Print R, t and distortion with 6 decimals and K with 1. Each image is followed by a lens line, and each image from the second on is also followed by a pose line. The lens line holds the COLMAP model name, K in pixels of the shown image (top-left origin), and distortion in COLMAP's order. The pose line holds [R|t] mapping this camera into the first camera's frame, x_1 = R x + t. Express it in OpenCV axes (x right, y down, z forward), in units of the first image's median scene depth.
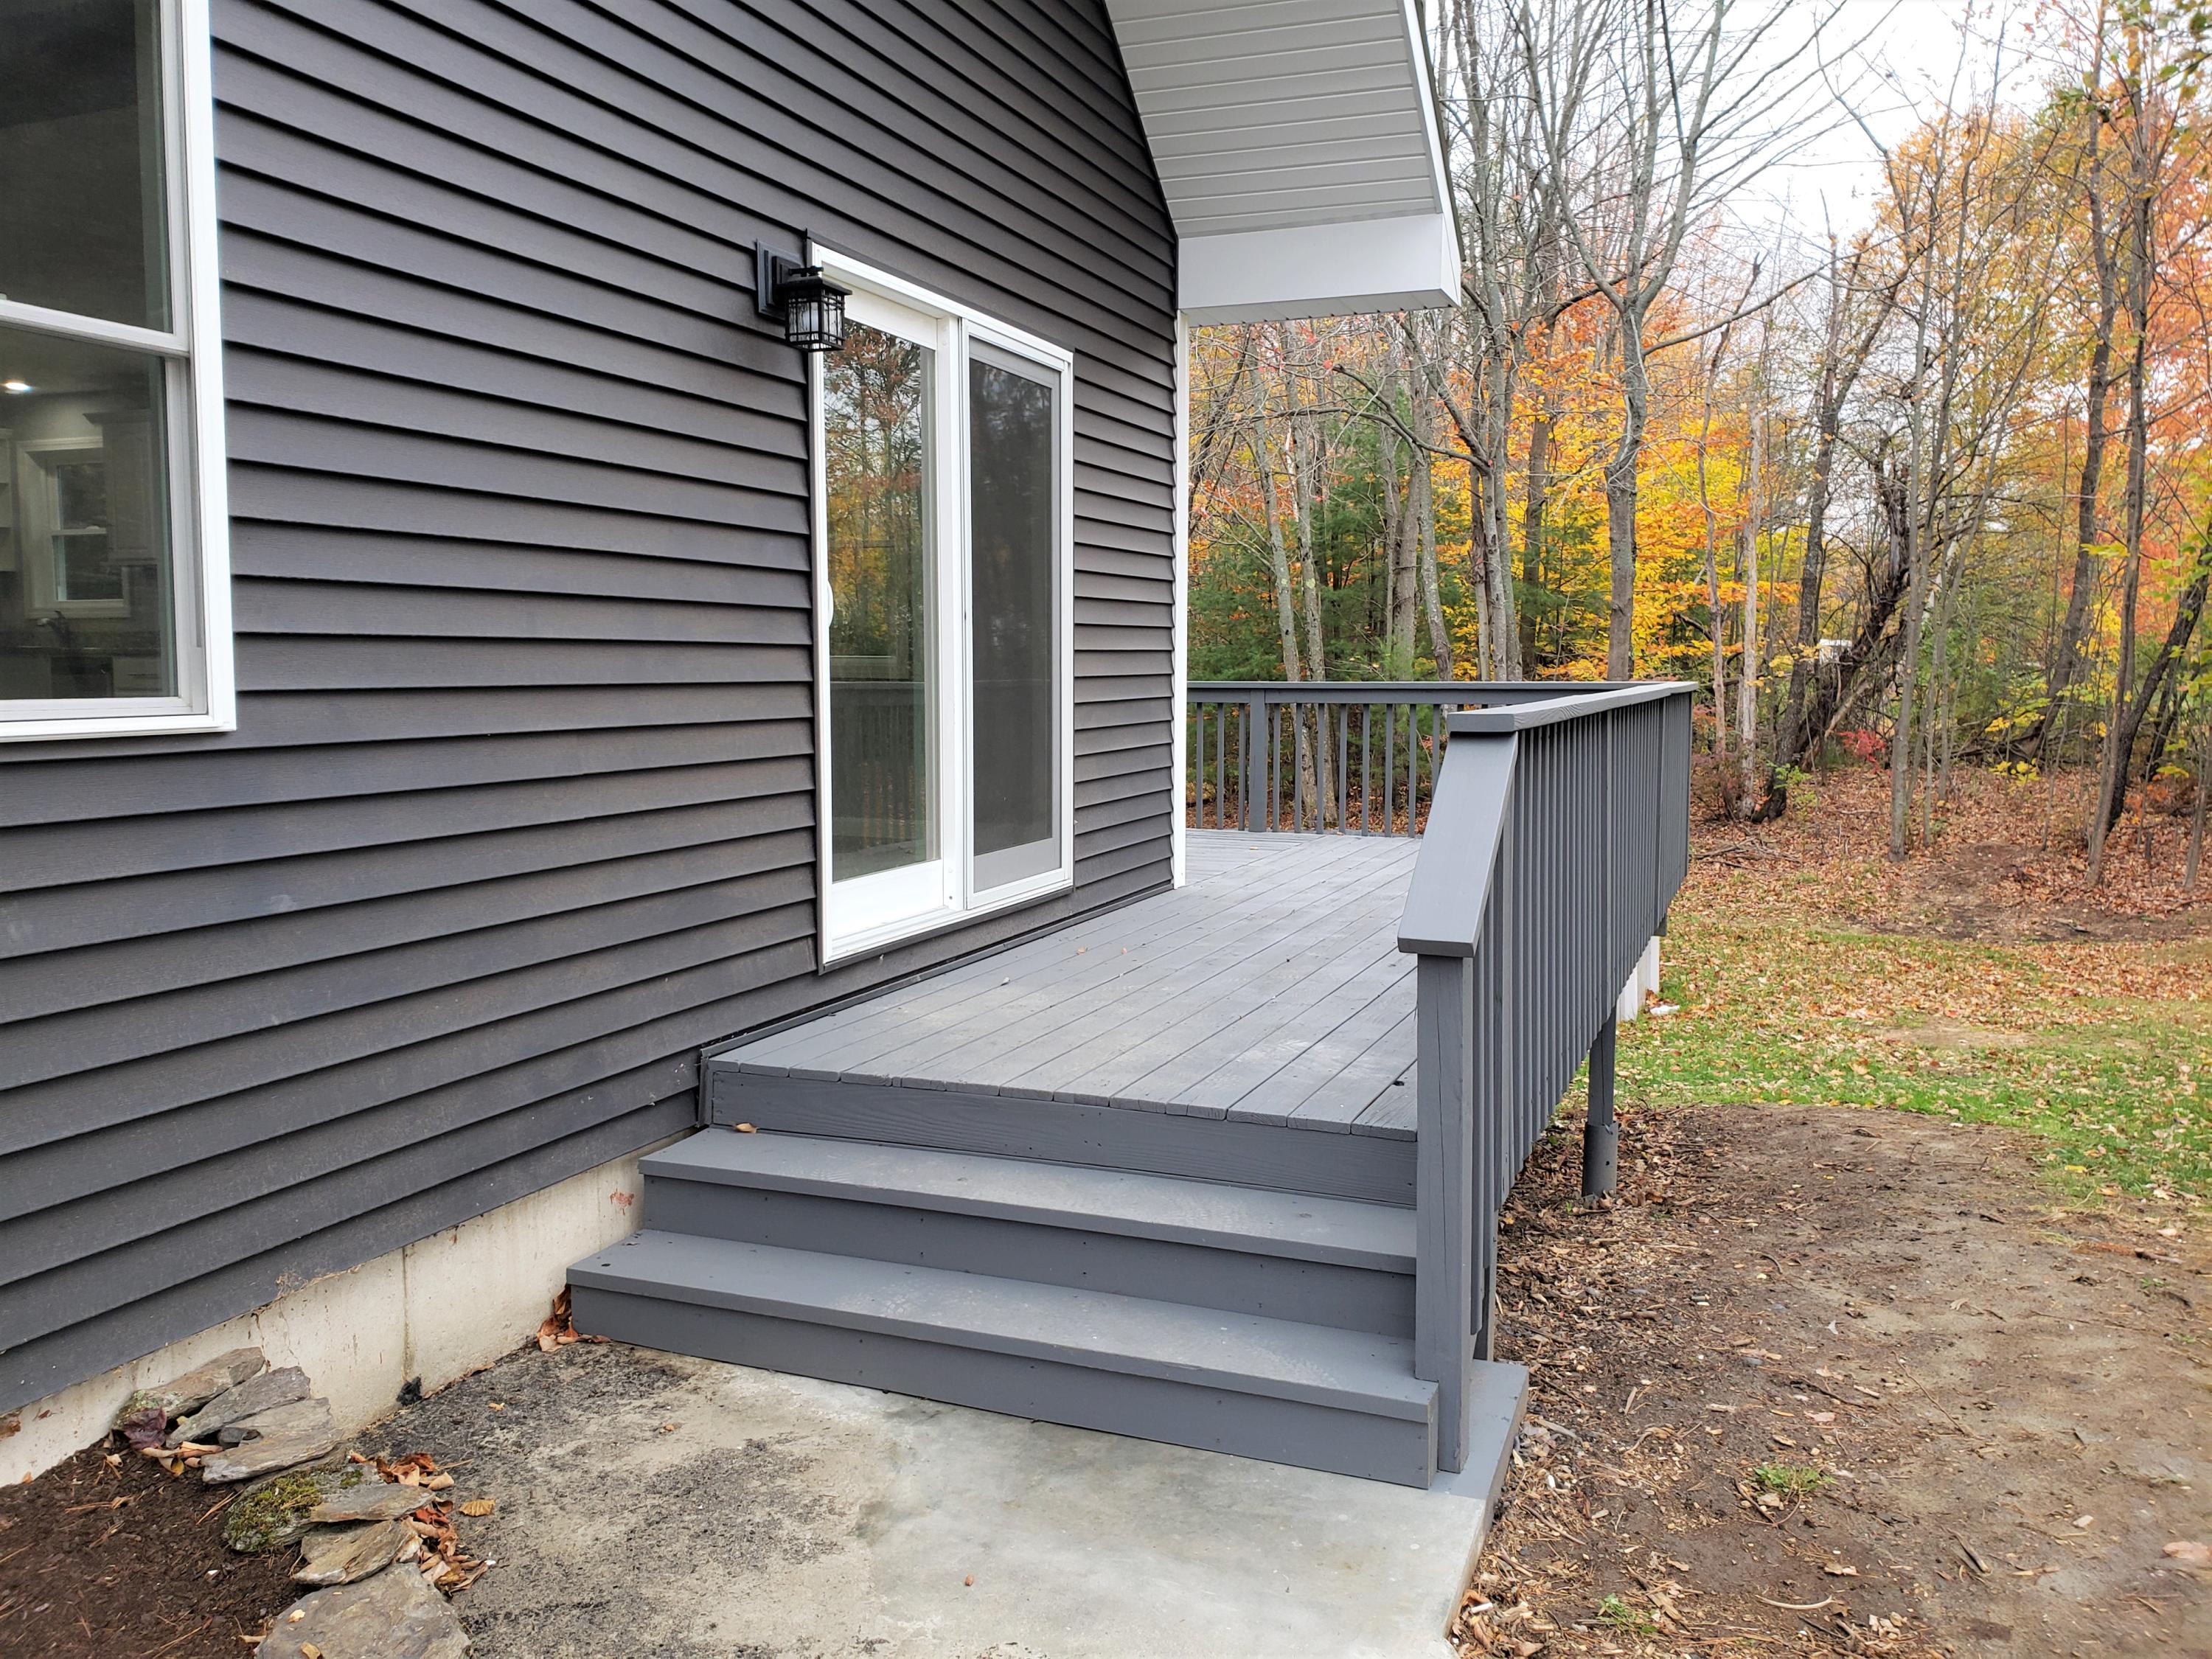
lens RADIAL K [[1733.2, 0, 1154.6], [0, 1733.2, 823.1], [0, 0, 1]] dist [0.001142, 0.060944]
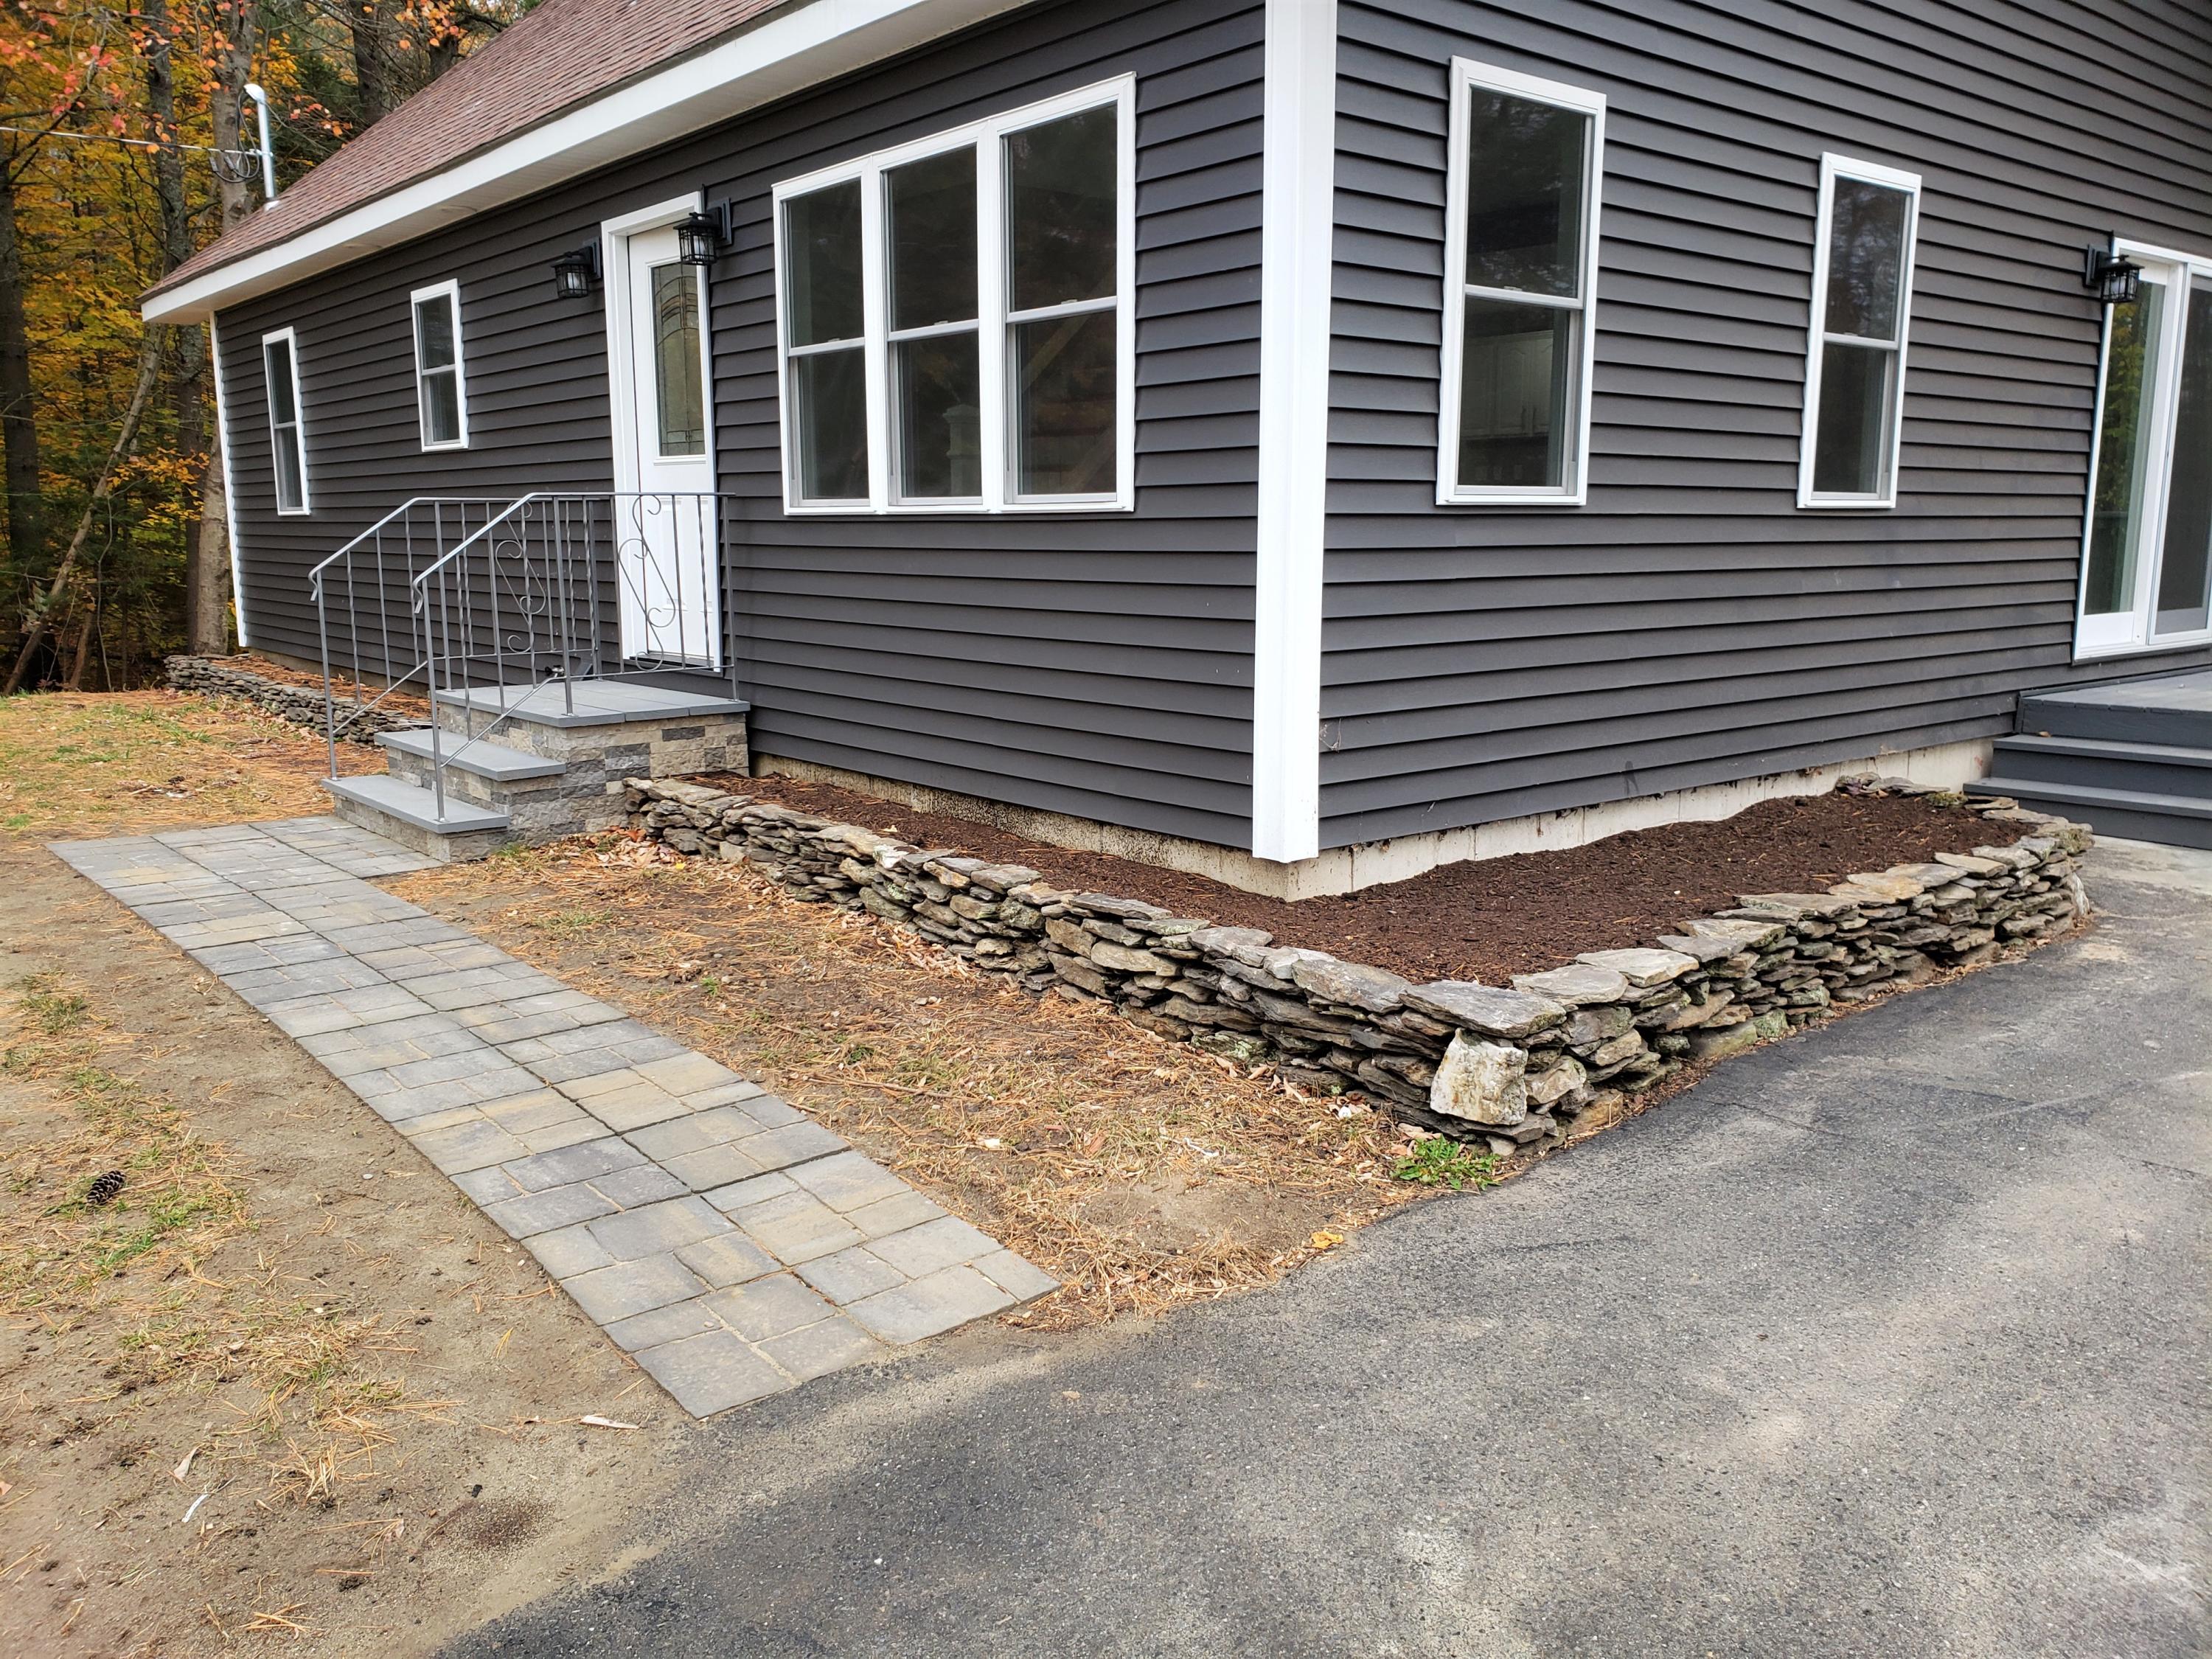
lens RADIAL K [[1744.1, 0, 1106.0], [0, 1744.1, 829.5], [0, 0, 1]] dist [0.028051, 0.000172]
pose [[0.870287, 0.080885, -0.485858, -0.158803], [-0.043000, 0.995135, 0.088645, 0.130628], [0.490664, -0.056254, 0.869531, -0.989223]]
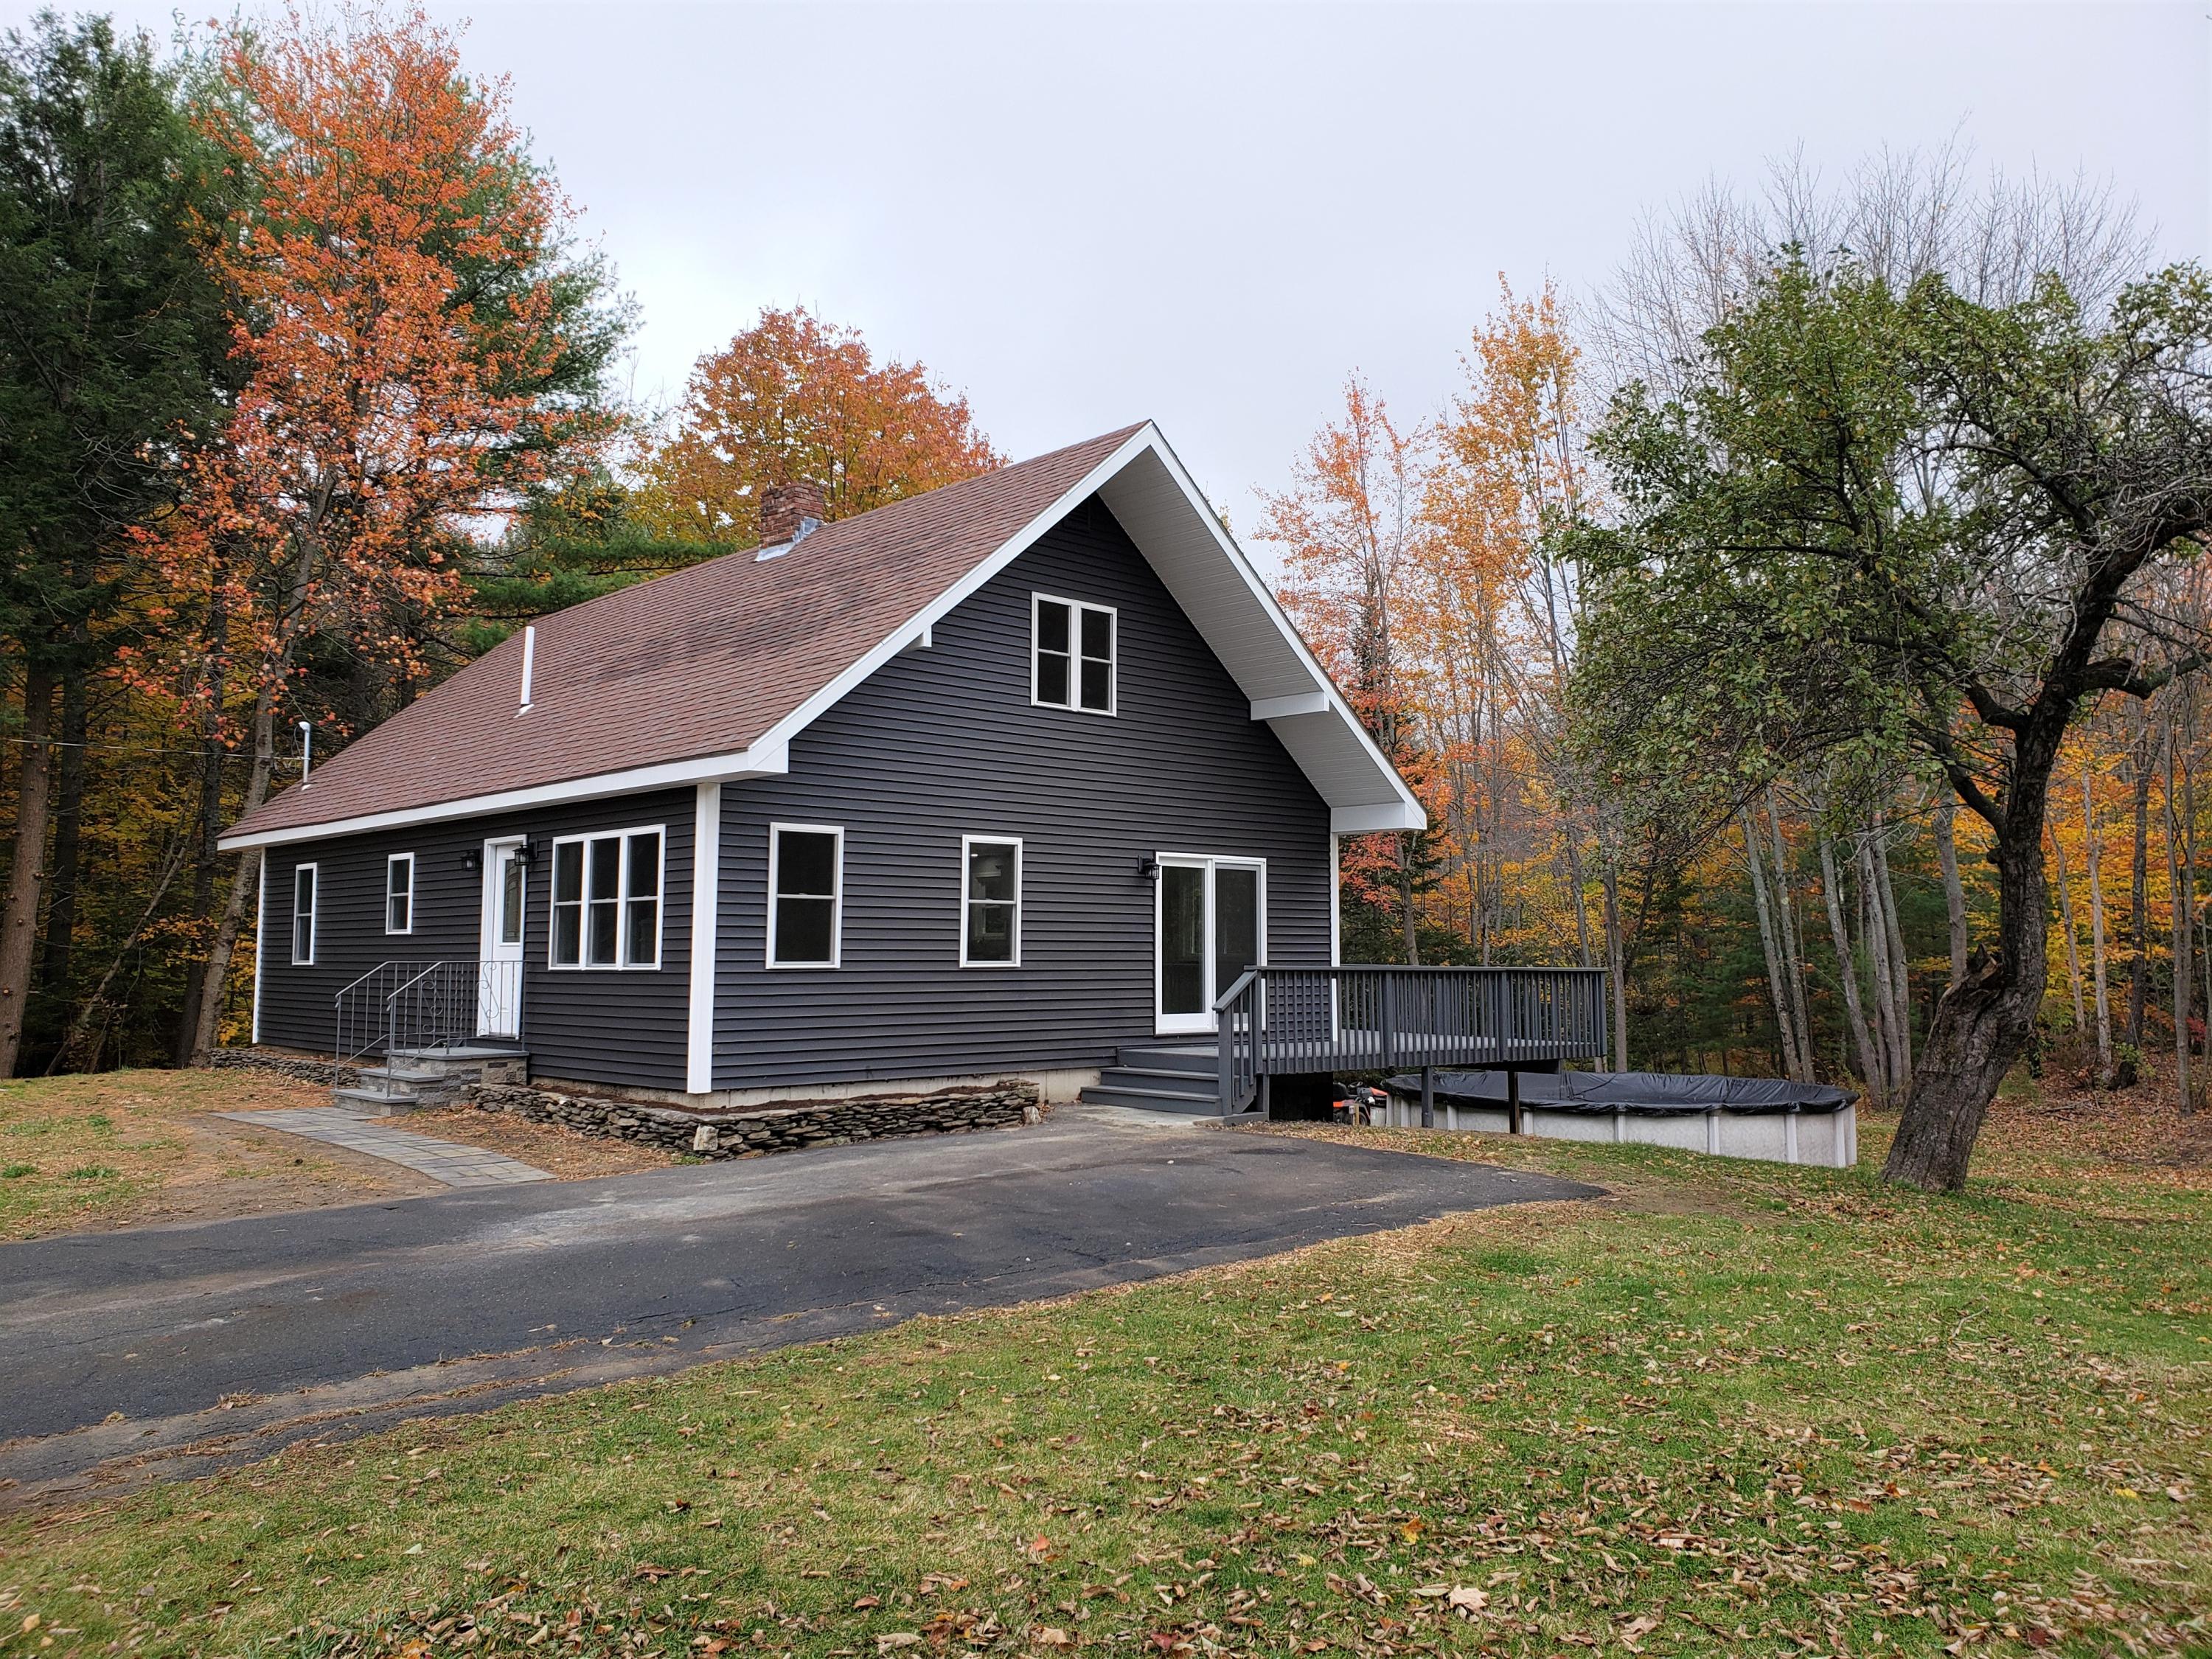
lens RADIAL K [[1725.1, 0, 1118.1], [0, 1725.1, 805.5], [0, 0, 1]] dist [0.009497, 0.015731]
pose [[0.897113, -0.040466, -0.439945, 1.363913], [-0.041054, 0.983852, -0.174209, 0.235808], [0.439890, 0.174347, 0.880965, -2.370778]]
